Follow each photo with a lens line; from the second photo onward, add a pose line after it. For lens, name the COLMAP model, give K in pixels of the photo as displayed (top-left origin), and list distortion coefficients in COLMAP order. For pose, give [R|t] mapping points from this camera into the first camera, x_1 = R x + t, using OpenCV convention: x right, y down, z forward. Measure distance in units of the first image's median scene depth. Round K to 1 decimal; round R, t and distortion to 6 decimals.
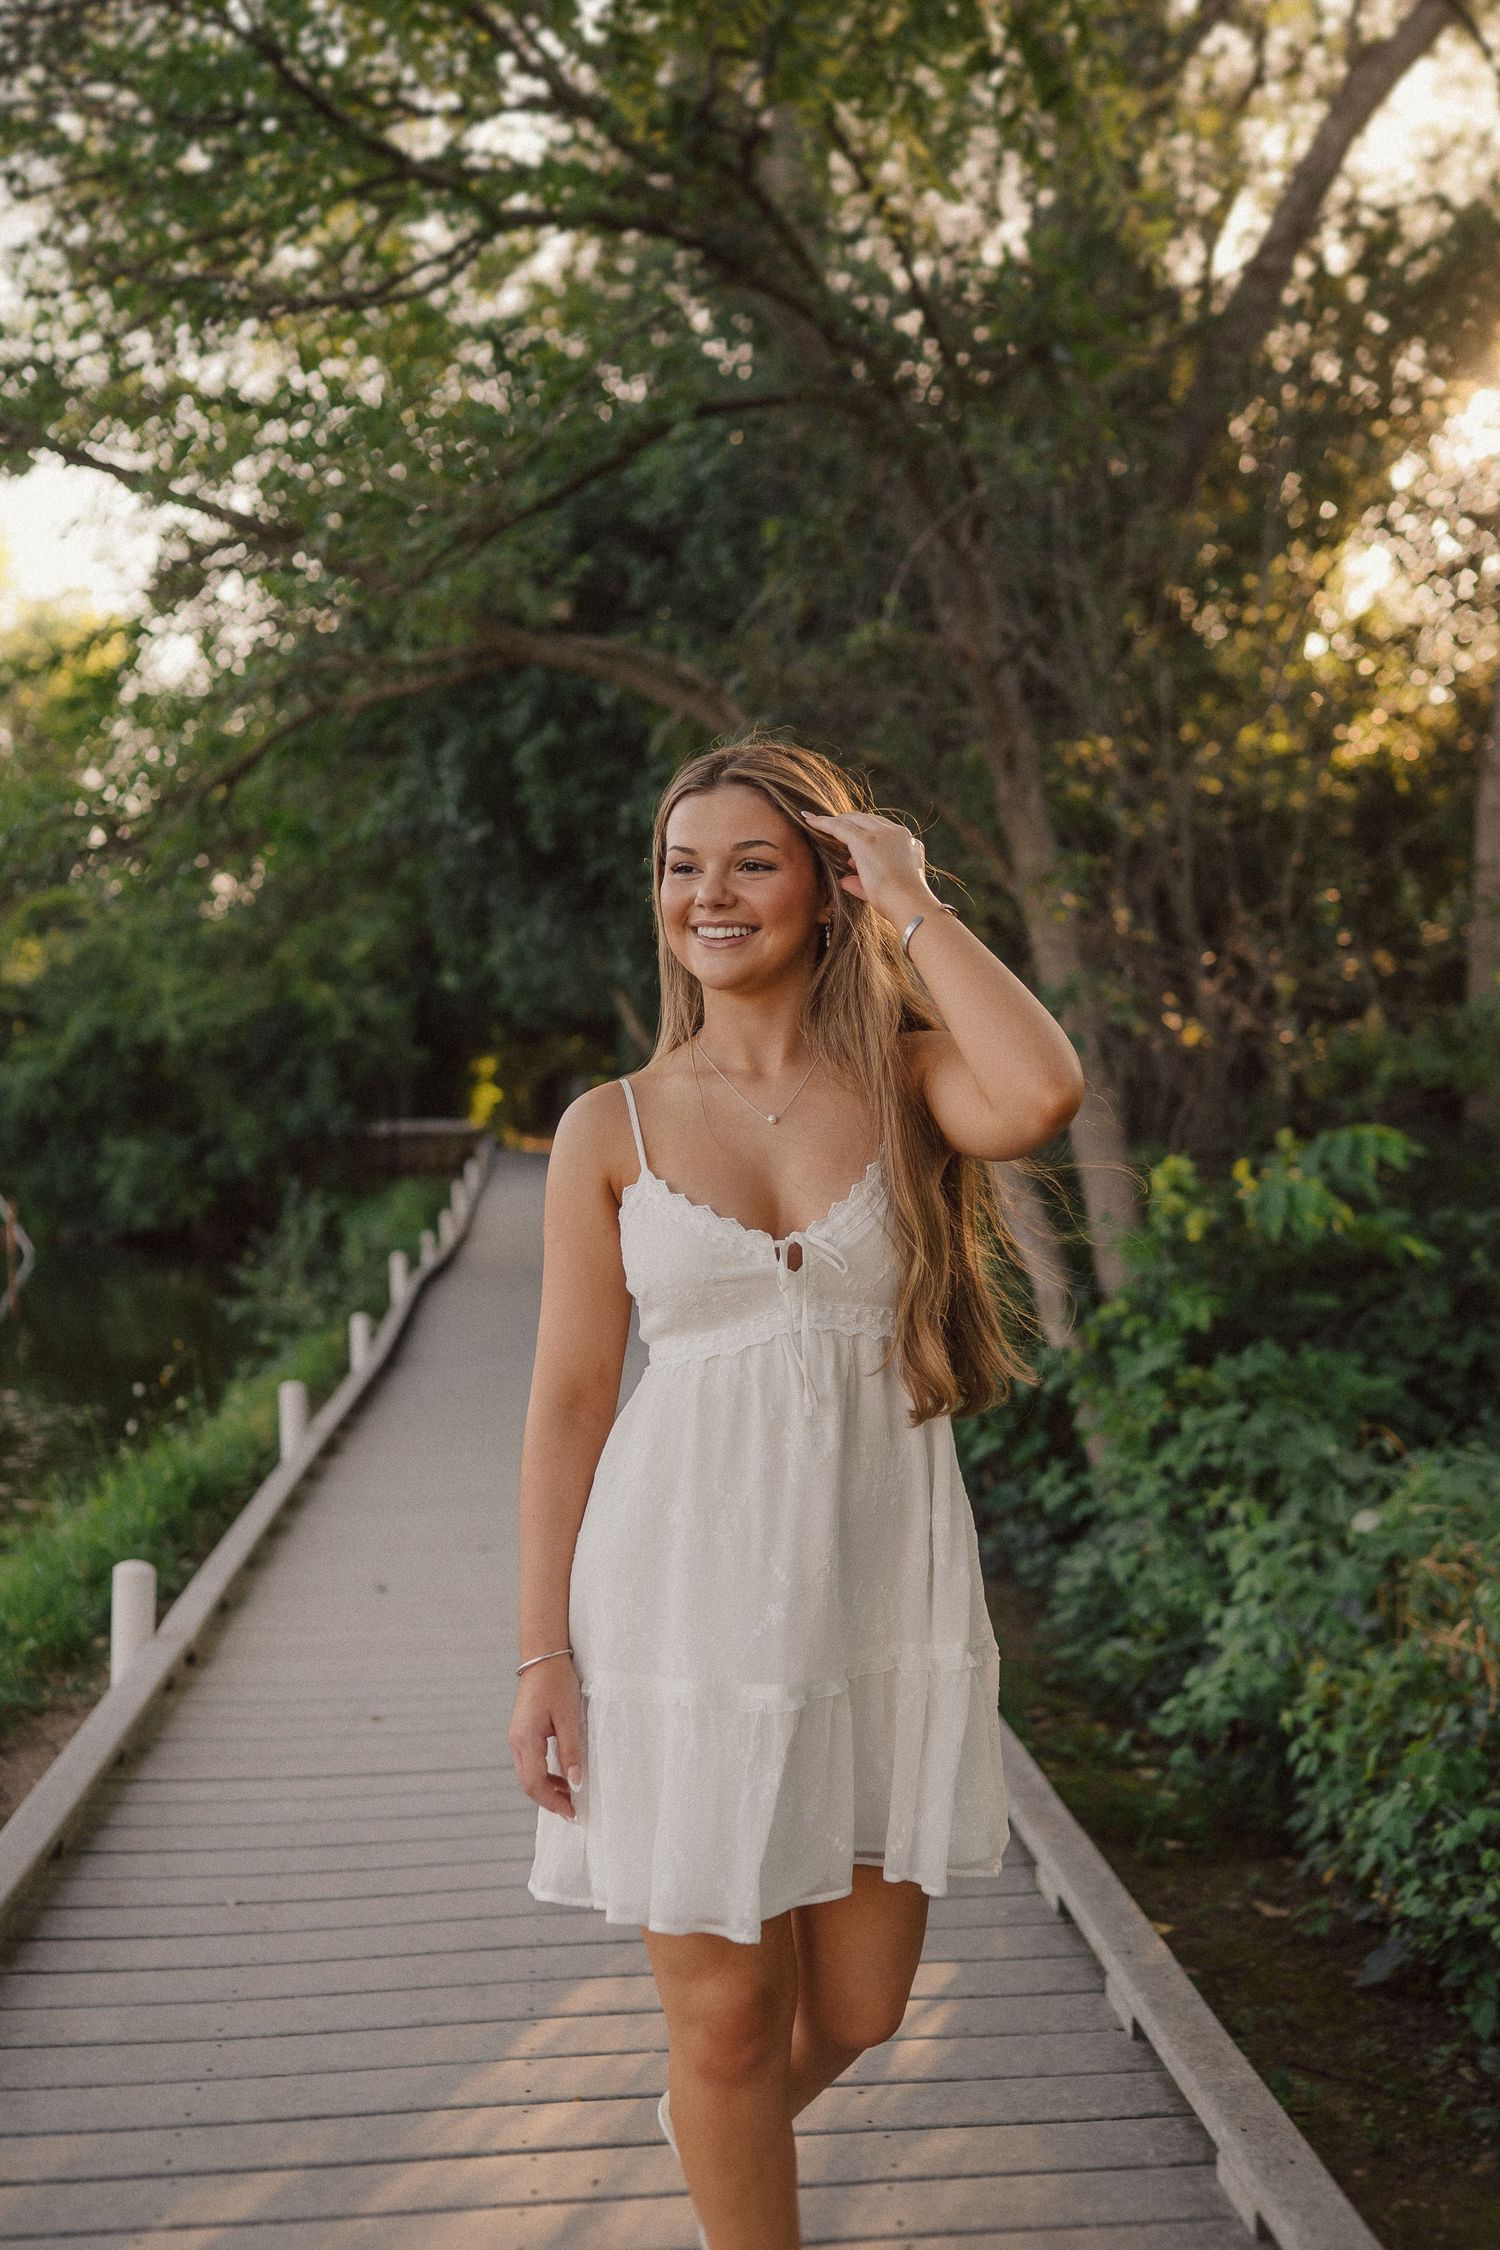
lens RADIAL K [[2233.2, 0, 765.6], [0, 2233.2, 1187.3], [0, 0, 1]] dist [-0.000989, -0.025109]
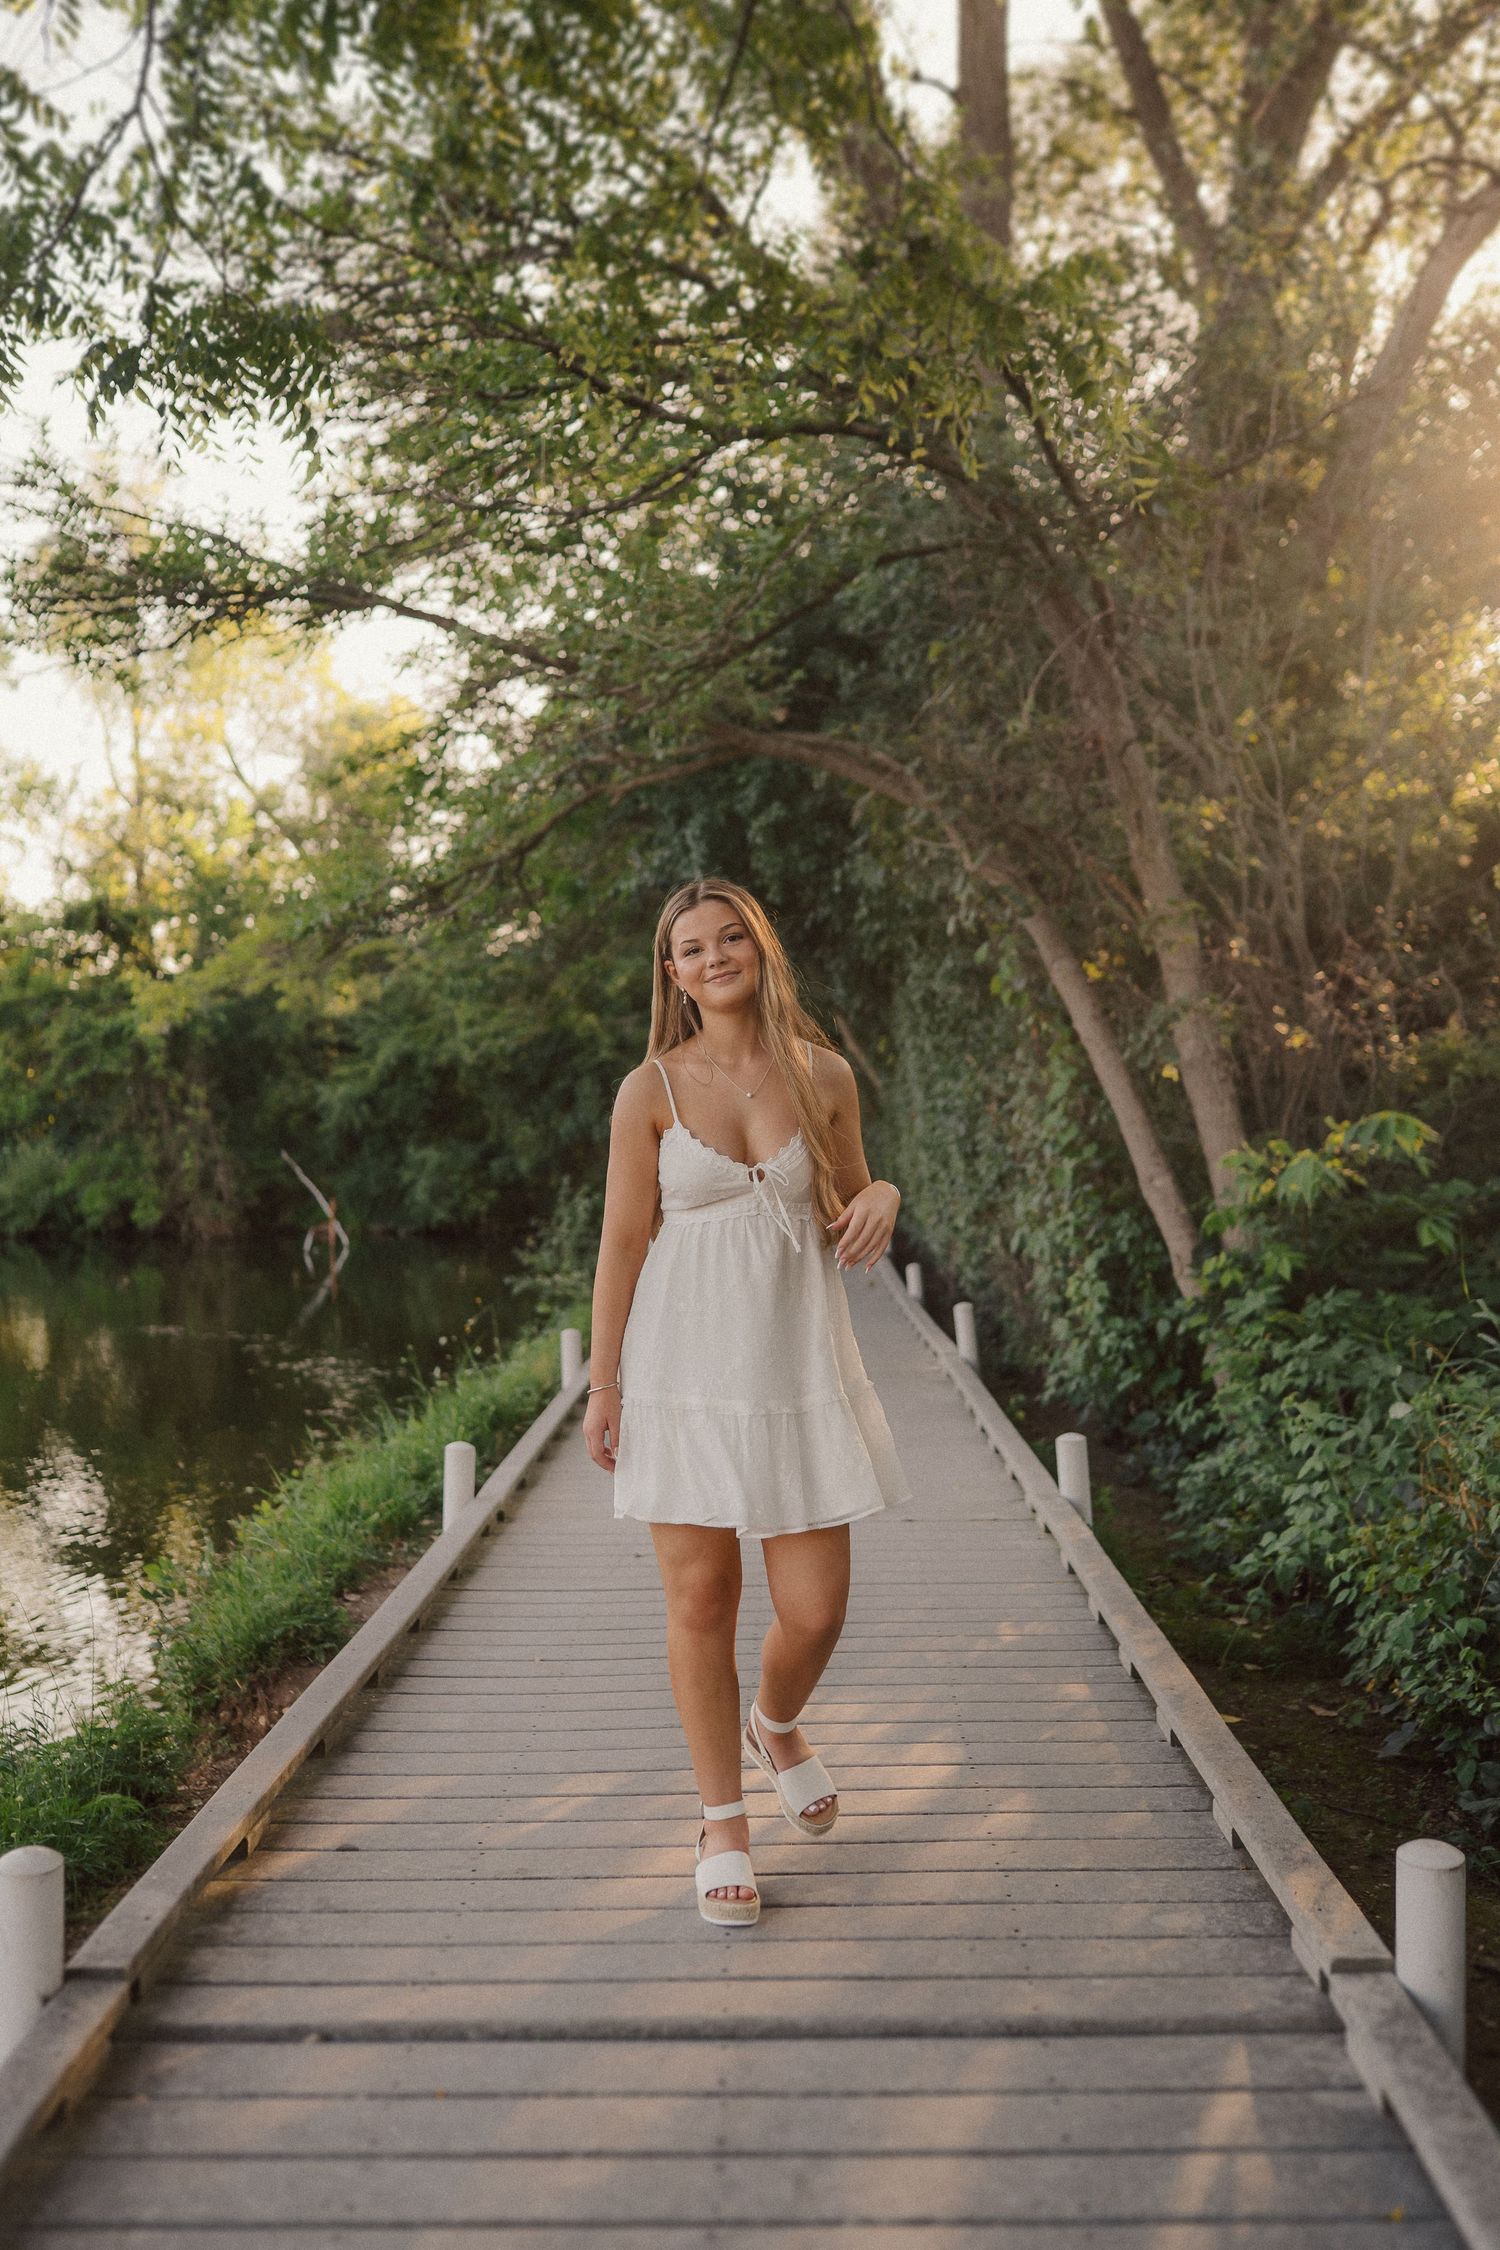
lens RADIAL K [[2233.2, 0, 765.6], [0, 2233.2, 1187.3], [0, 0, 1]] dist [-0.000989, -0.025109]
pose [[0.993673, -0.007190, -0.112086, 0.038731], [0.005622, 0.999882, -0.014305, 0.026843], [0.112175, 0.013585, 0.993596, -0.236530]]
